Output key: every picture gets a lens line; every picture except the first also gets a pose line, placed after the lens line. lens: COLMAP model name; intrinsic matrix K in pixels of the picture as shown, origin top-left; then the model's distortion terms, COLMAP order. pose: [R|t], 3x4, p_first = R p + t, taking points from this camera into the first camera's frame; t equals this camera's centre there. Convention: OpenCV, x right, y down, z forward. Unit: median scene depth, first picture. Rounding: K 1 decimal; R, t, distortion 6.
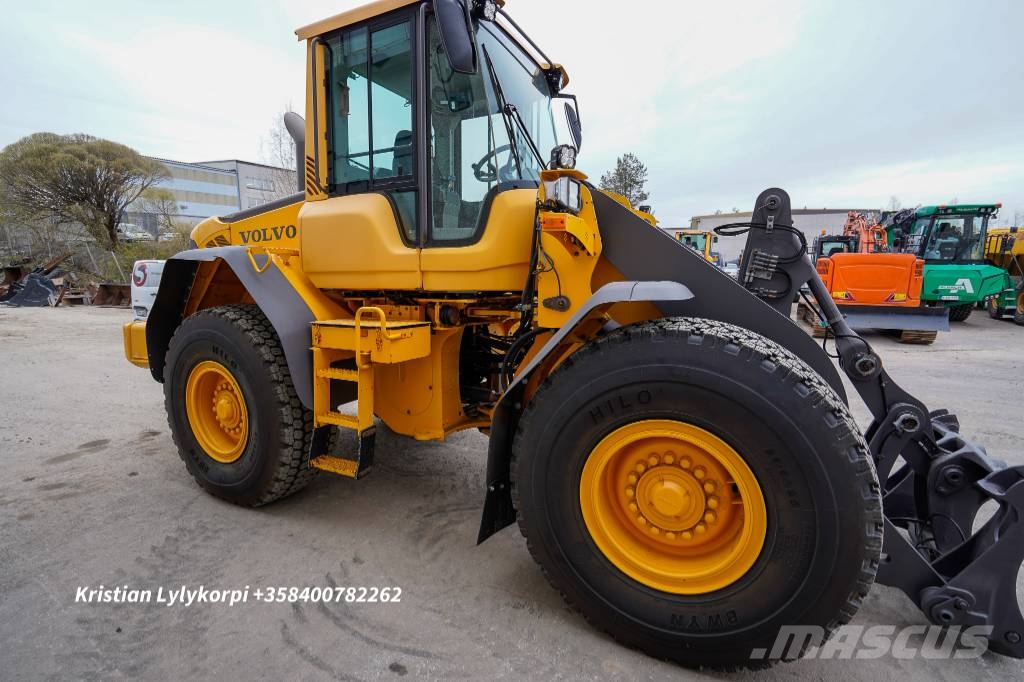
lens RADIAL K [[471.6, 0, 510.9], [0, 471.6, 338.9], [0, 0, 1]] dist [-0.051549, 0.018245]
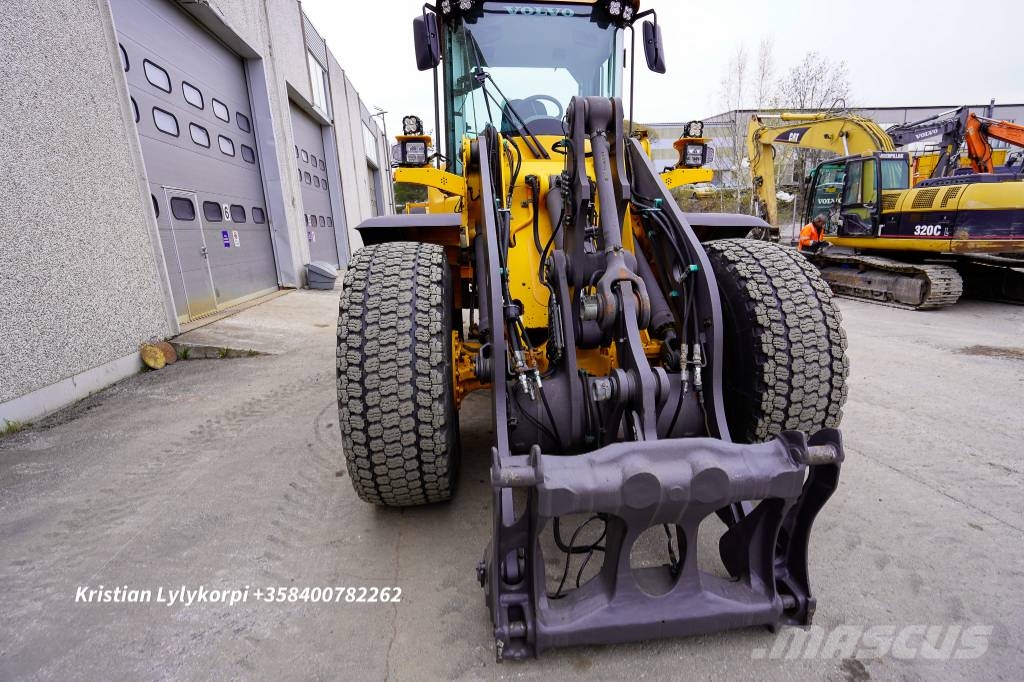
lens RADIAL K [[471.6, 0, 510.9], [0, 471.6, 338.9], [0, 0, 1]] dist [-0.051549, 0.018245]
pose [[0.545965, 0.170912, -0.820190, 1.038744], [-0.084939, 0.985219, 0.148761, 0.000587], [0.833491, -0.011552, 0.552412, 0.335058]]
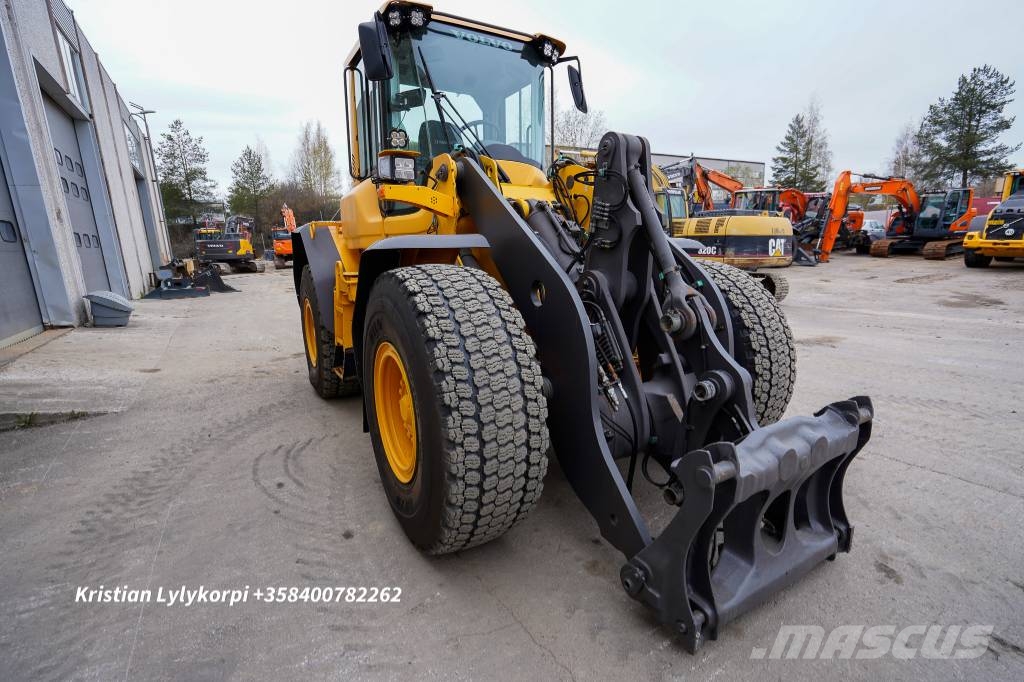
lens RADIAL K [[471.6, 0, 510.9], [0, 471.6, 338.9], [0, 0, 1]] dist [-0.051549, 0.018245]
pose [[0.845126, 0.082114, -0.528222, 0.752975], [-0.047698, 0.995774, 0.078482, 0.026327], [0.532434, -0.041132, 0.845471, 0.049422]]
